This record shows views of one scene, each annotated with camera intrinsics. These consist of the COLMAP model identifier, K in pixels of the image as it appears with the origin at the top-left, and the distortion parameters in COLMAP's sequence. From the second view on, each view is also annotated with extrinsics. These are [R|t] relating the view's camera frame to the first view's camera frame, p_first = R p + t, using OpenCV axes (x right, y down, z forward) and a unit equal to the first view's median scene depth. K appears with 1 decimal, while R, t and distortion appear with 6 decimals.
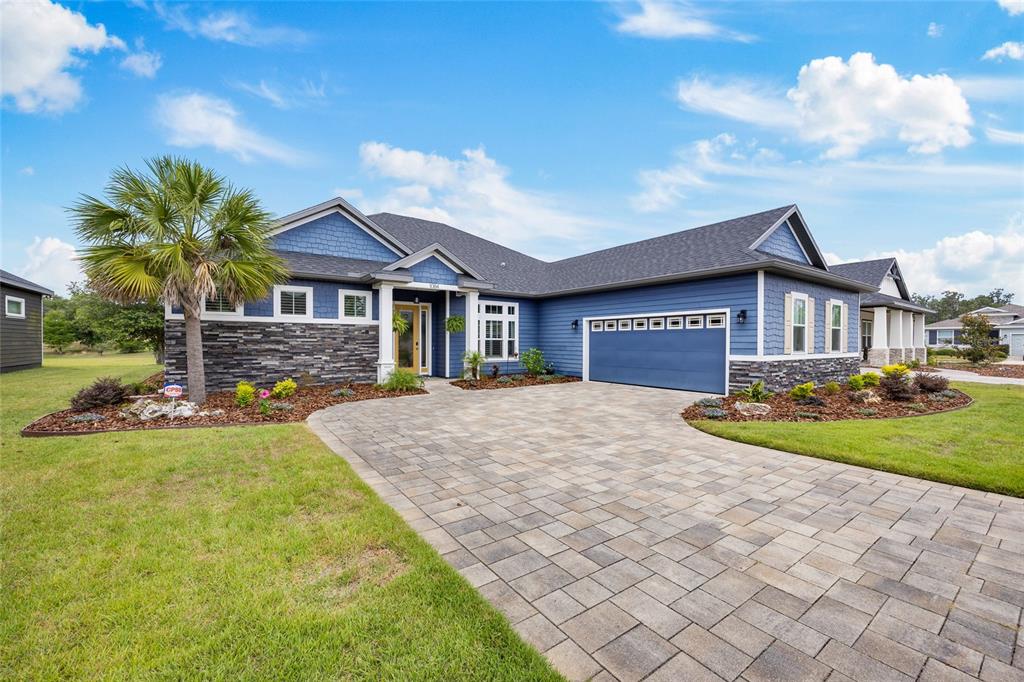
lens RADIAL K [[407.2, 0, 505.1], [0, 407.2, 345.2], [0, 0, 1]] dist [0.000805, -0.000380]
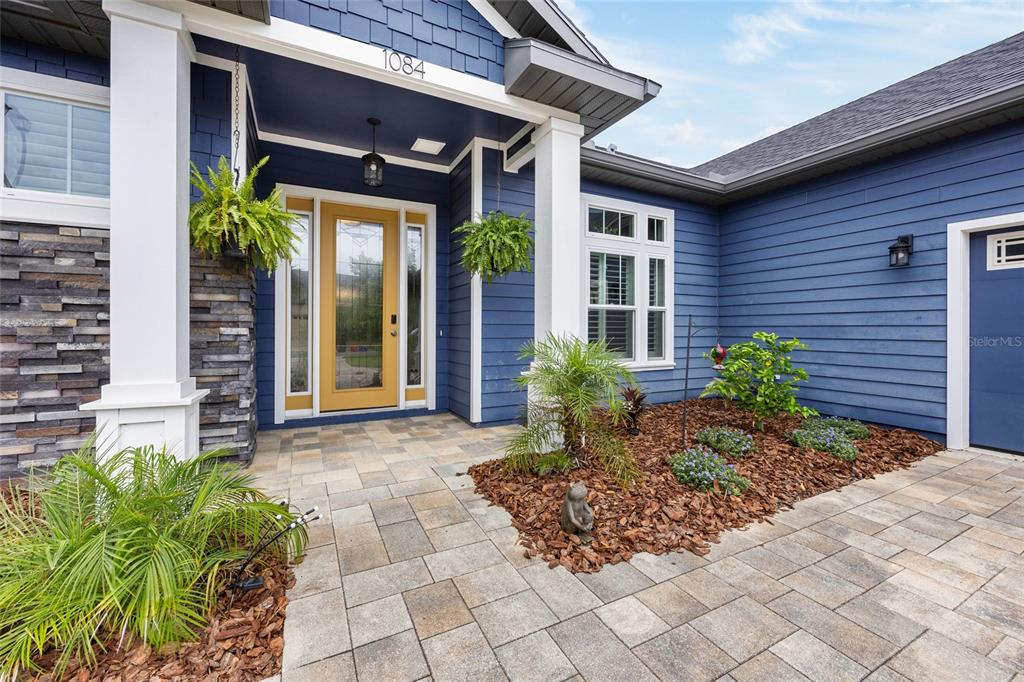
lens RADIAL K [[407.2, 0, 510.3], [0, 407.2, 333.8], [0, 0, 1]] dist [0.000805, -0.000380]
pose [[0.990863, 0.000855, -0.134873, -0.067433], [-0.000468, 0.999996, 0.002906, 0.007641], [0.134875, -0.002816, 0.990859, 0.642817]]
